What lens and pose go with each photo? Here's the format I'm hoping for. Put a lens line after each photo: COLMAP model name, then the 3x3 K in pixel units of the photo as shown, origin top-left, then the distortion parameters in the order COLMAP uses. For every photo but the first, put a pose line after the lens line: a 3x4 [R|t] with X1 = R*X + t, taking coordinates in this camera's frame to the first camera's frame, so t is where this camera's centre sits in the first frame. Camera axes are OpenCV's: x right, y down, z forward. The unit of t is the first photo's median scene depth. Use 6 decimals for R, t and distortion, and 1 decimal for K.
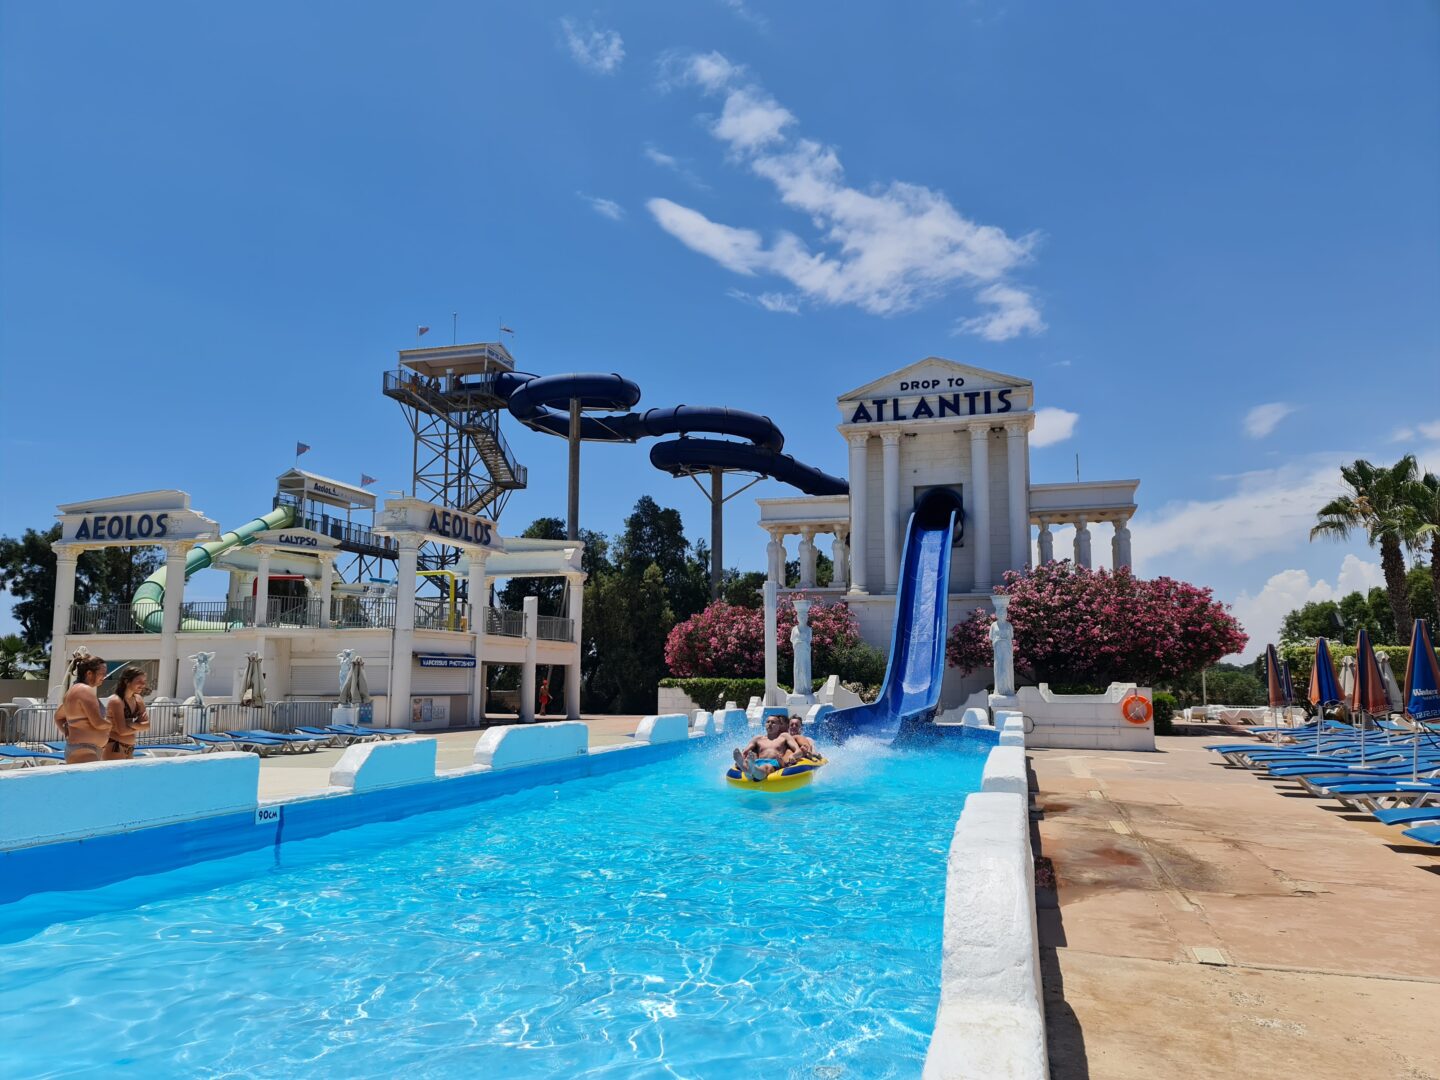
lens RADIAL K [[1043.3, 0, 719.2], [0, 1043.3, 541.6], [0, 0, 1]] dist [0.008929, 0.001321]
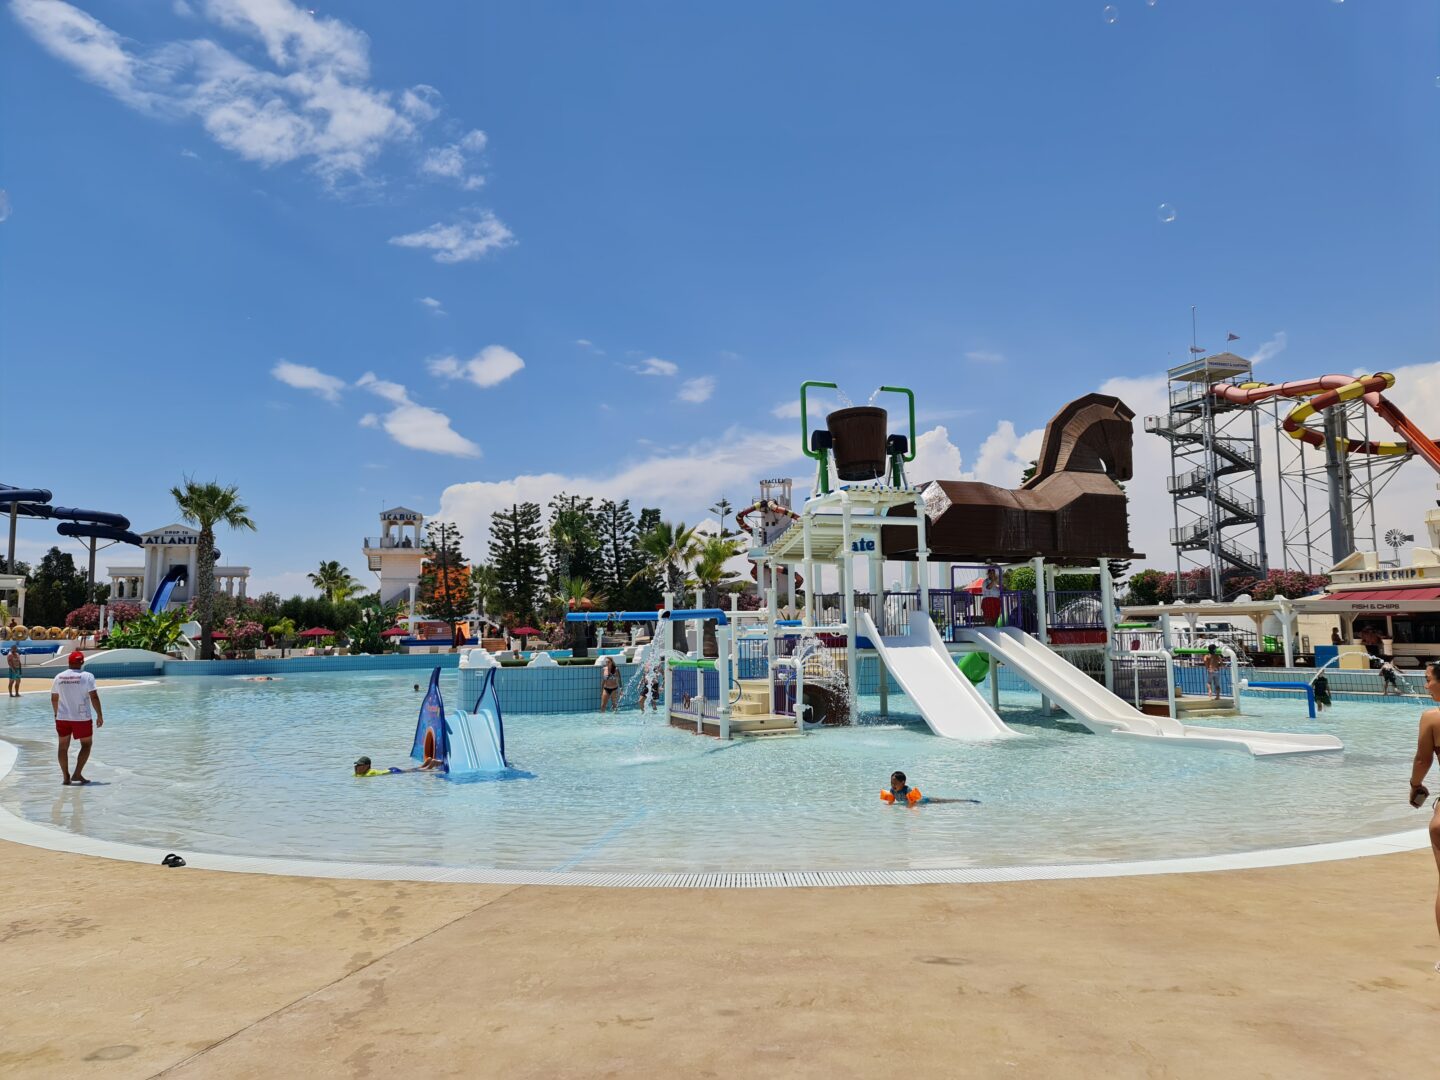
lens RADIAL K [[1043.3, 0, 723.3], [0, 1043.3, 535.2], [0, 0, 1]] dist [0.008929, 0.001321]
pose [[0.861130, 0.042561, 0.506601, 0.024222], [-0.062118, 0.997832, 0.021758, -0.207761], [-0.504576, -0.050206, 0.861906, -1.613113]]
